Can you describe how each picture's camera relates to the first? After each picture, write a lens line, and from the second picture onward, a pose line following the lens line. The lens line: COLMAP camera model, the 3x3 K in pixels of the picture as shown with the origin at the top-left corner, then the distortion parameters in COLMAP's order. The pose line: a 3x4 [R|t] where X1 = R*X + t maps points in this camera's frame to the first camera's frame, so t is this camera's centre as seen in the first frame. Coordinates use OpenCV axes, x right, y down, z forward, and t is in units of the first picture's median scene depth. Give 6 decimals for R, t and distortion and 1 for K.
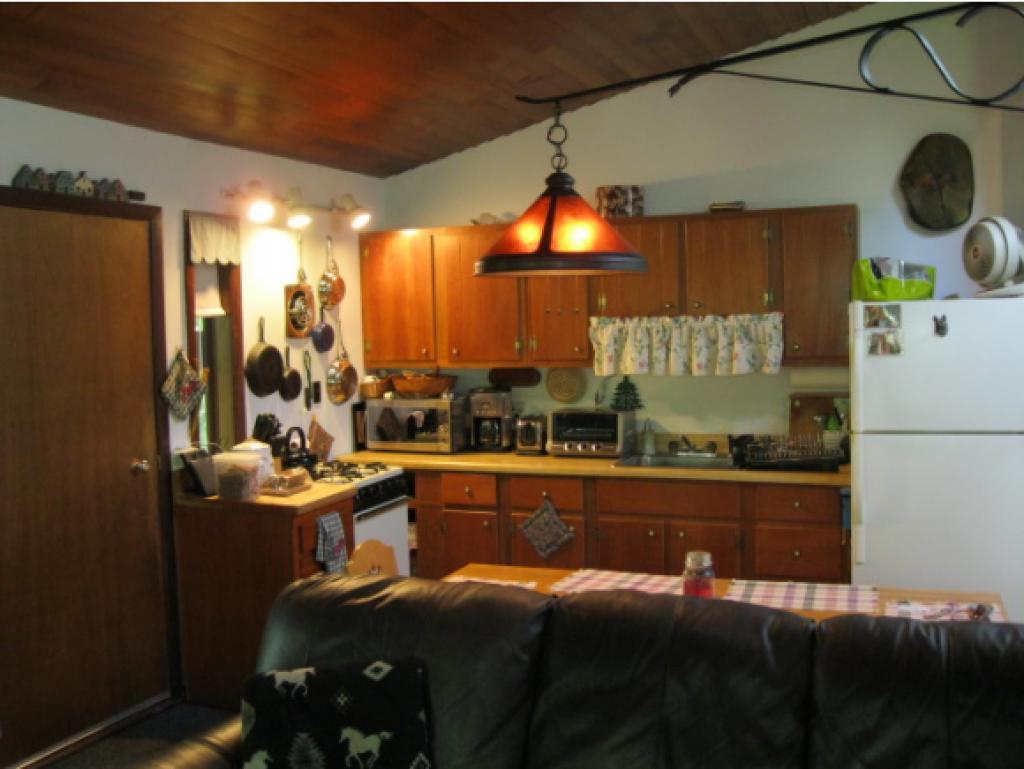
lens RADIAL K [[1046.0, 0, 510.5], [0, 1046.0, 381.5], [0, 0, 1]] dist [-0.107532, 0.000000]
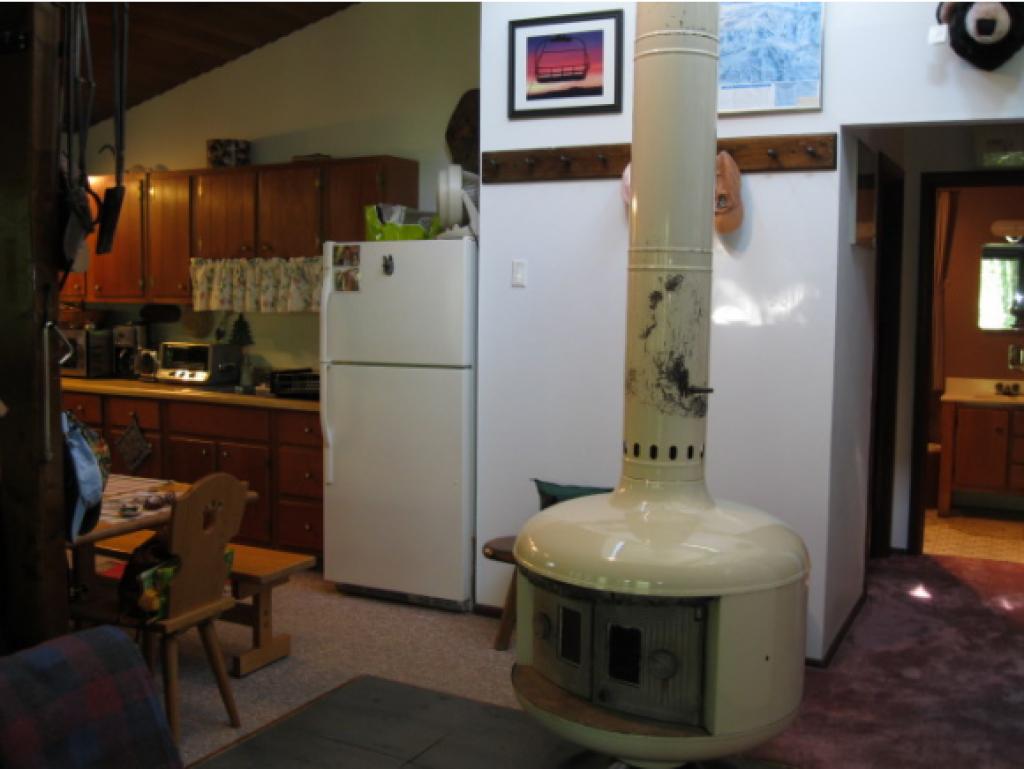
lens RADIAL K [[1046.0, 0, 488.1], [0, 1046.0, 375.6], [0, 0, 1]] dist [-0.107532, 0.000000]
pose [[0.994358, 0.043510, -0.096741, 0.519744], [-0.041865, 0.998943, 0.018976, 0.029891], [0.097465, -0.014819, 0.995129, -0.064940]]
